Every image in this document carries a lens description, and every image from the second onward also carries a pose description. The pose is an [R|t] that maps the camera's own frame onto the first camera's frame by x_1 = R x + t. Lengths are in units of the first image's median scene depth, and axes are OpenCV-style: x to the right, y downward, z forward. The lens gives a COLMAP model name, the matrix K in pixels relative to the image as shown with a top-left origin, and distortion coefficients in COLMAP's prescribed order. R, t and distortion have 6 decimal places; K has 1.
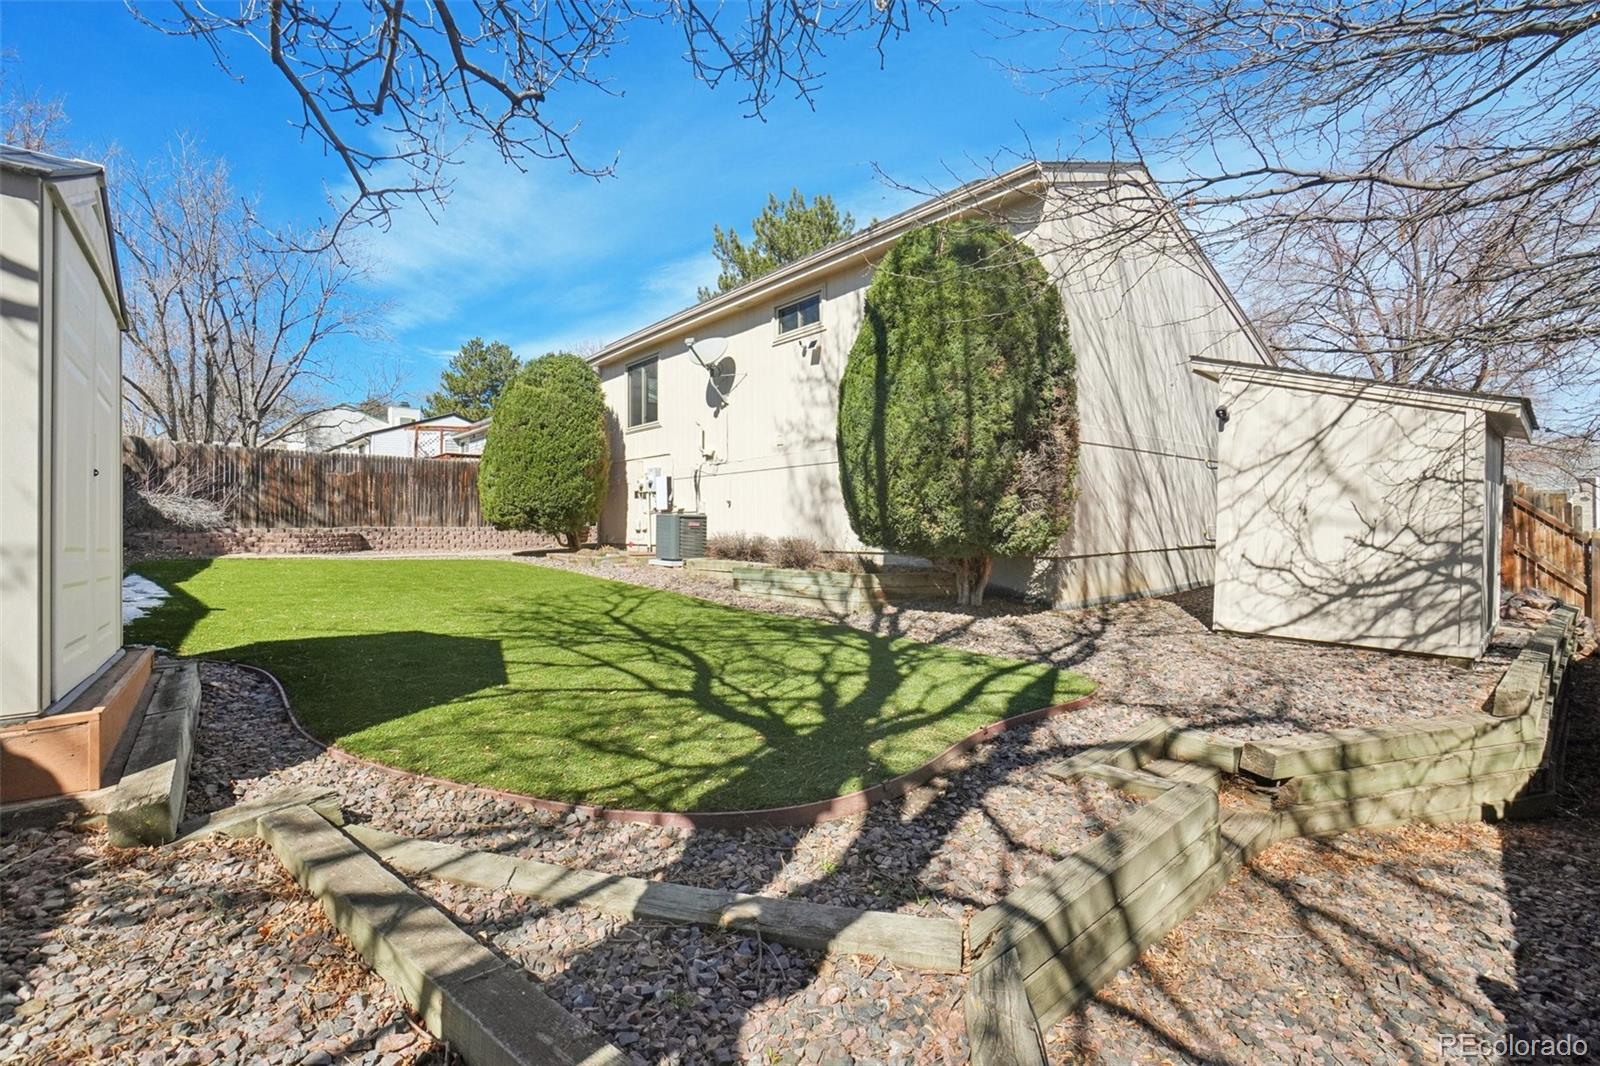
lens RADIAL K [[698.6, 0, 814.3], [0, 698.6, 509.5], [0, 0, 1]] dist [-0.002528, -0.000254]
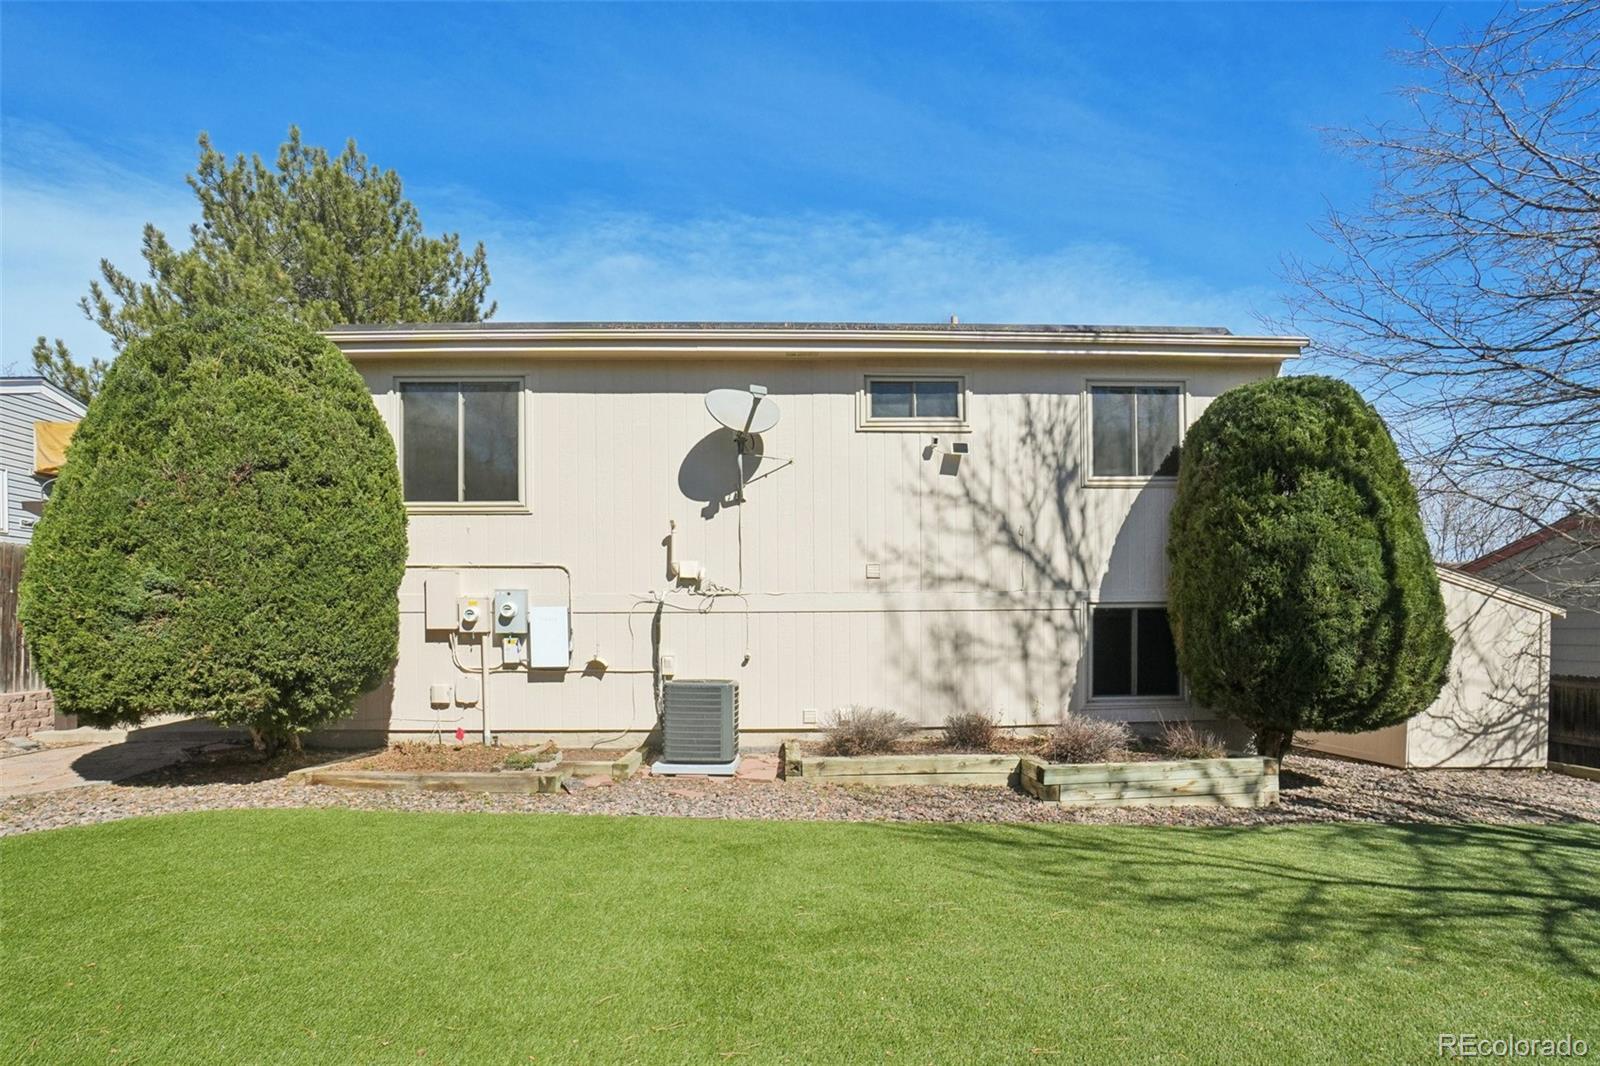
lens RADIAL K [[739.6, 0, 822.8], [0, 739.6, 645.0], [0, 0, 1]] dist [-0.009267, 0.001049]
pose [[0.615385, -0.003864, 0.788217, -1.222793], [-0.006020, 0.999936, 0.009603, -0.063484], [-0.788204, -0.010655, 0.615322, 1.105174]]
